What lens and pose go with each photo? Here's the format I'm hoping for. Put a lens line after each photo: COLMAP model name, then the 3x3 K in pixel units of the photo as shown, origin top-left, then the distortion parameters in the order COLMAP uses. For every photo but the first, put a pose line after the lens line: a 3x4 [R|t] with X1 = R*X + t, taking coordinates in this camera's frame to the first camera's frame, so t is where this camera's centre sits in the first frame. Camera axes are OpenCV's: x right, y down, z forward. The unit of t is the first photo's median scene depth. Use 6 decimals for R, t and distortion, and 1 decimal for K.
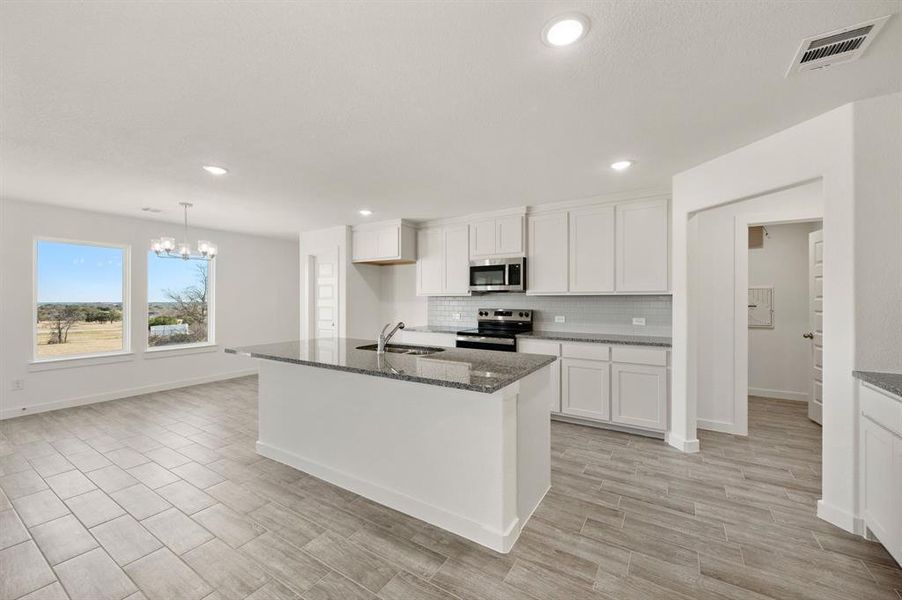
lens RADIAL K [[355.7, 0, 452.3], [0, 355.7, 300.5], [0, 0, 1]] dist [0.000045, -0.000058]
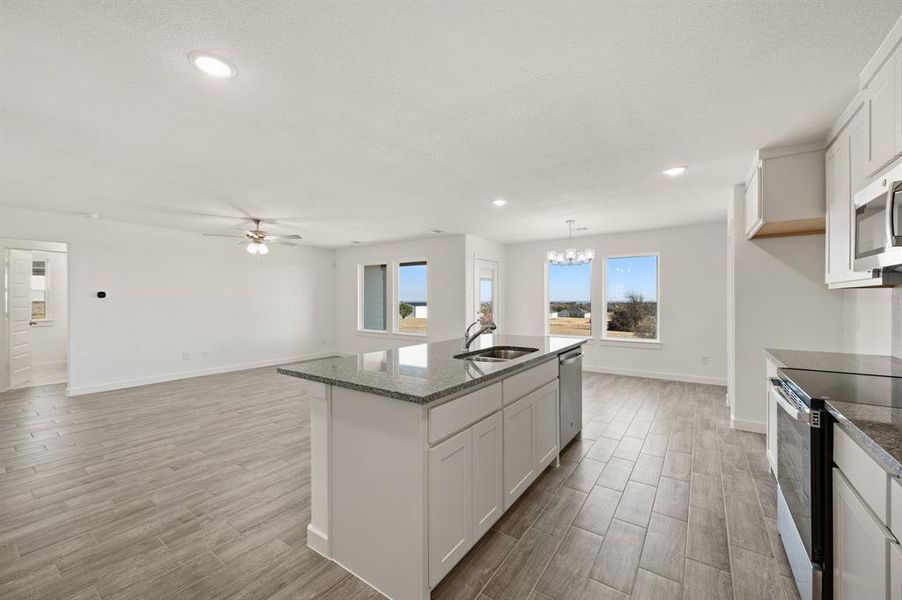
lens RADIAL K [[355.7, 0, 452.3], [0, 355.7, 300.5], [0, 0, 1]] dist [0.000045, -0.000058]
pose [[-0.053760, 0.003085, -0.998549, 0.496959], [-0.001498, 0.999994, 0.003170, 0.002475], [0.998553, 0.001666, -0.053755, 0.635610]]
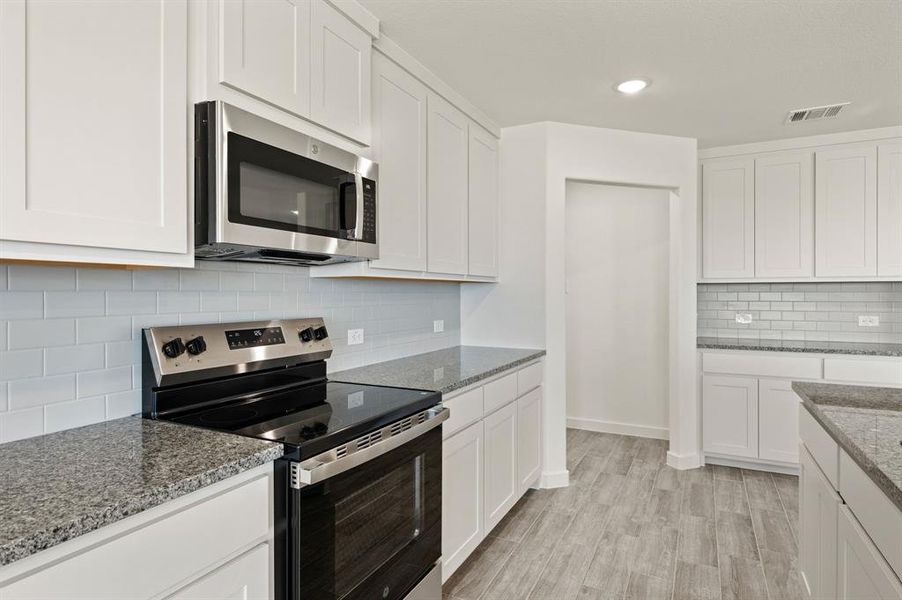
lens RADIAL K [[491.2, 0, 454.1], [0, 491.2, 295.5], [0, 0, 1]] dist [-0.000496, -0.000102]
pose [[-0.092497, -0.004692, 0.995702, -0.278388], [0.004472, 0.999977, 0.005127, 0.003244], [-0.995703, 0.004927, -0.092474, 0.968628]]
